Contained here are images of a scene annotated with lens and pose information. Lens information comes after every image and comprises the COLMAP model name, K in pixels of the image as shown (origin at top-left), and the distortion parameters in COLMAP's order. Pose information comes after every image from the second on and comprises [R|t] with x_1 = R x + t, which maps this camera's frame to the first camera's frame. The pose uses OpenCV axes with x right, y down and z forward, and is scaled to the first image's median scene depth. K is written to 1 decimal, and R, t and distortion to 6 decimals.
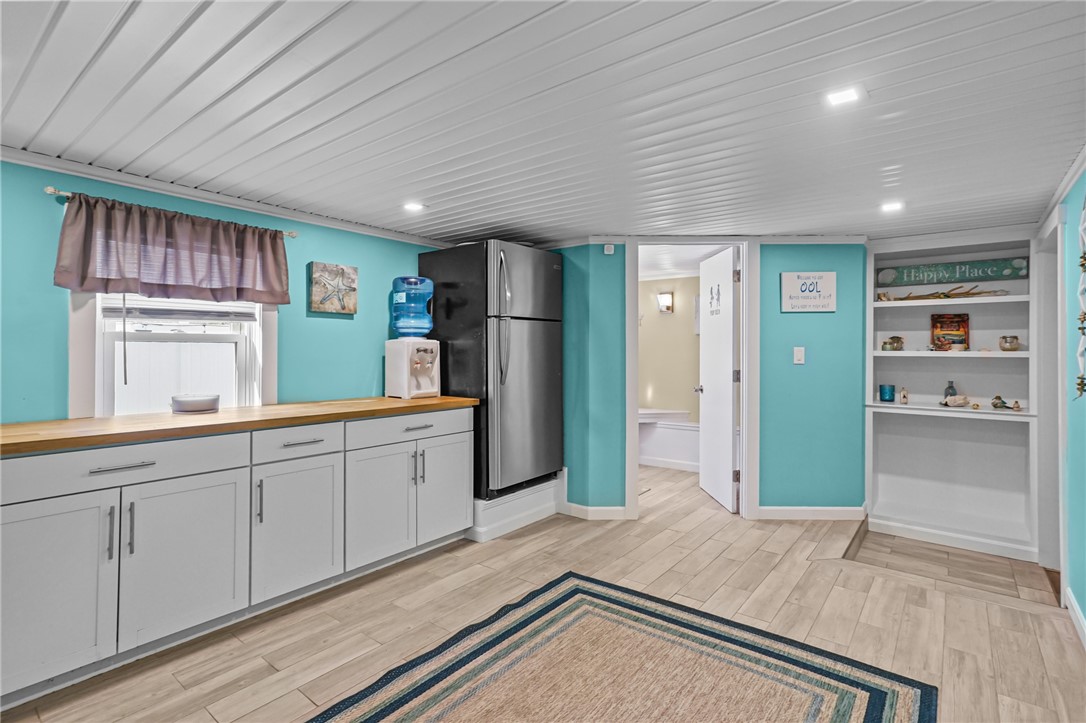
lens RADIAL K [[524.5, 0, 540.0], [0, 524.5, 355.5], [0, 0, 1]] dist [0.004817, 0.001830]
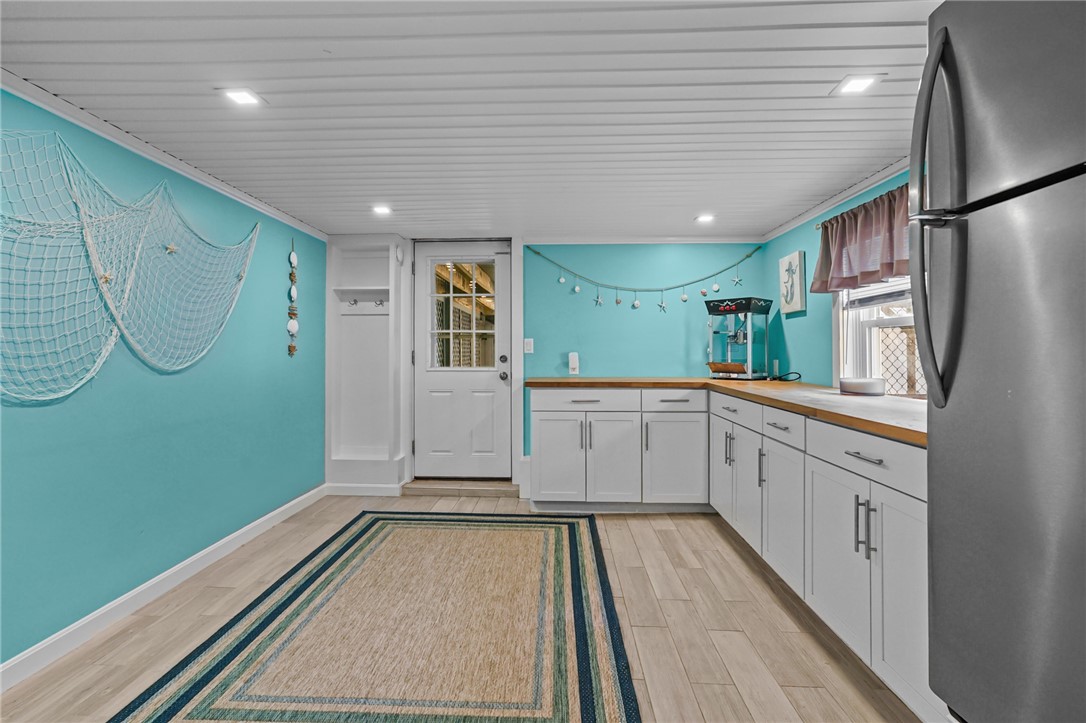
lens RADIAL K [[524.5, 0, 537.7], [0, 524.5, 352.1], [0, 0, 1]] dist [0.004817, 0.001830]
pose [[-0.802523, -0.002245, -0.596618, 0.580140], [-0.011407, 0.999868, 0.011582, 0.026083], [0.596513, 0.016100, -0.802442, 1.799974]]
